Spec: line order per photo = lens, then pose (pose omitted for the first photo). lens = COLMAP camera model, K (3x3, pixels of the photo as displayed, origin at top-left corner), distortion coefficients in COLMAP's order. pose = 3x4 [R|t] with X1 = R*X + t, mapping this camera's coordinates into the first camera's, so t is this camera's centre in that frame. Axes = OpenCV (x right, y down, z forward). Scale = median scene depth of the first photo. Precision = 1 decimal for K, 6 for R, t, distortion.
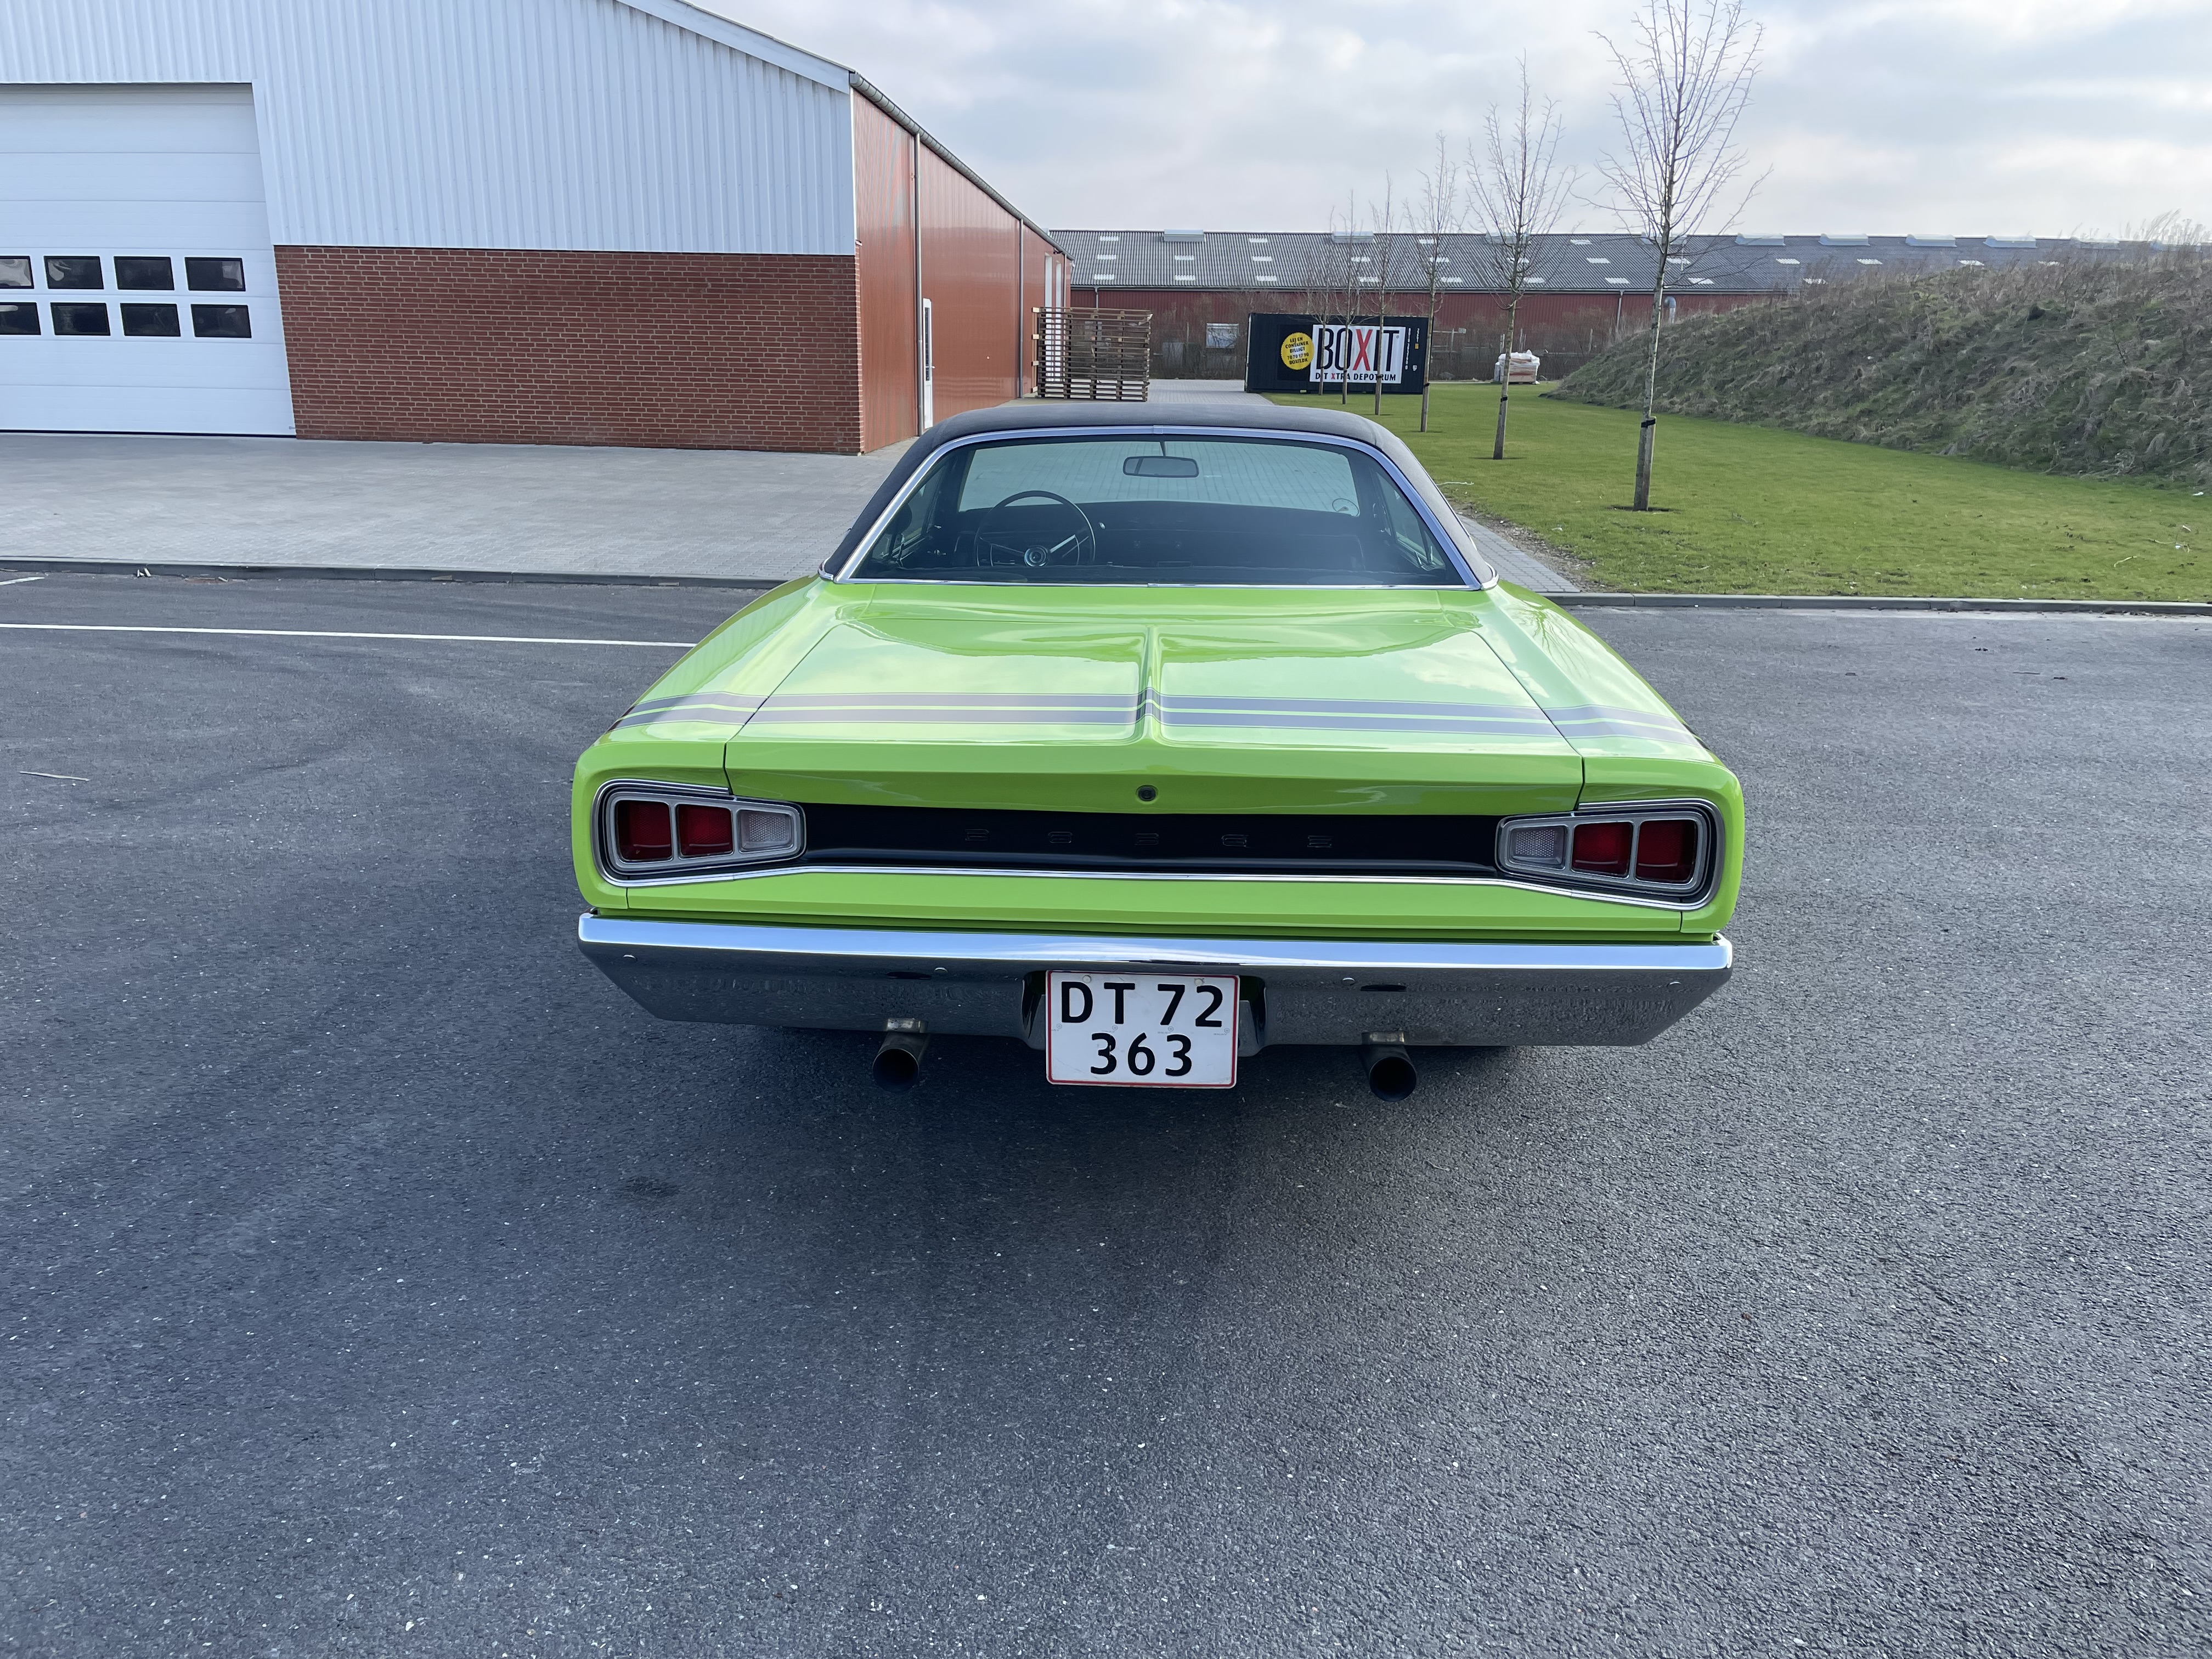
lens RADIAL K [[1661.9, 0, 1111.0], [0, 1661.9, 841.3], [0, 0, 1]] dist [0.059624, -0.080825]
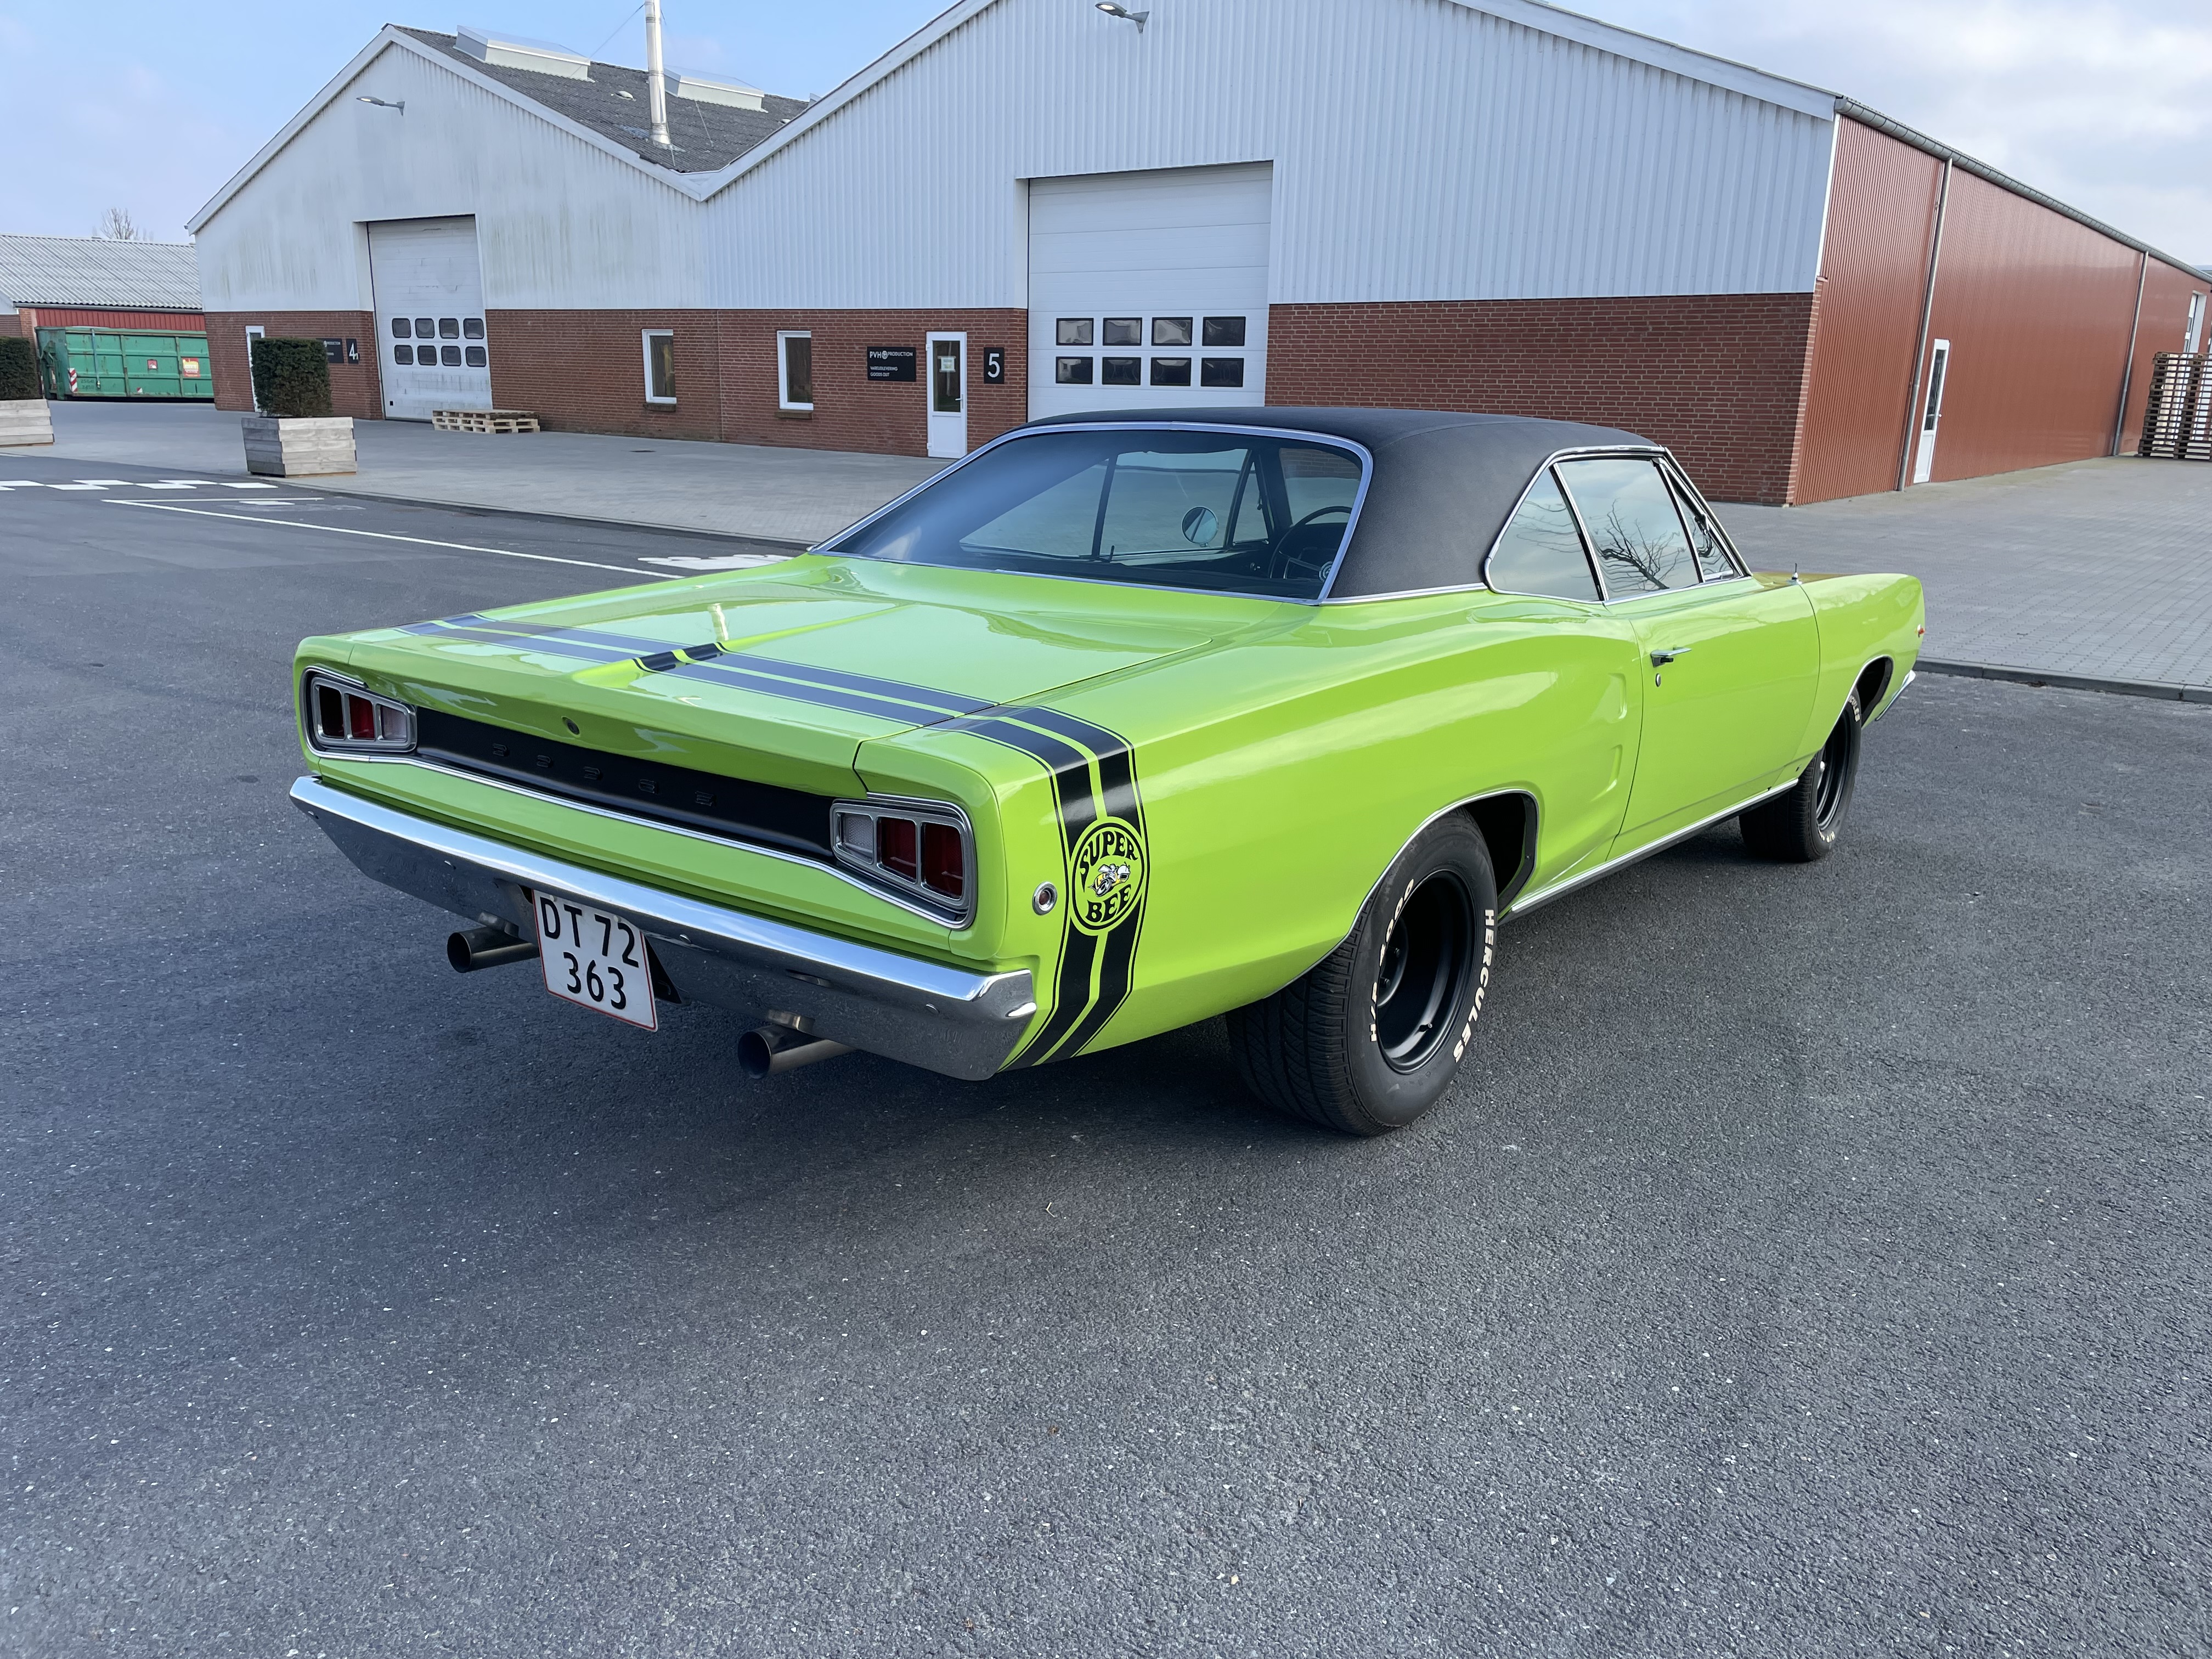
lens RADIAL K [[1661.9, 0, 1099.8], [0, 1661.9, 852.8], [0, 0, 1]] dist [0.059624, -0.080825]
pose [[0.811680, 0.156652, -0.562704, 0.852274], [-0.170499, 0.984952, 0.028265, -0.034794], [0.558664, 0.072998, 0.826175, 0.305306]]
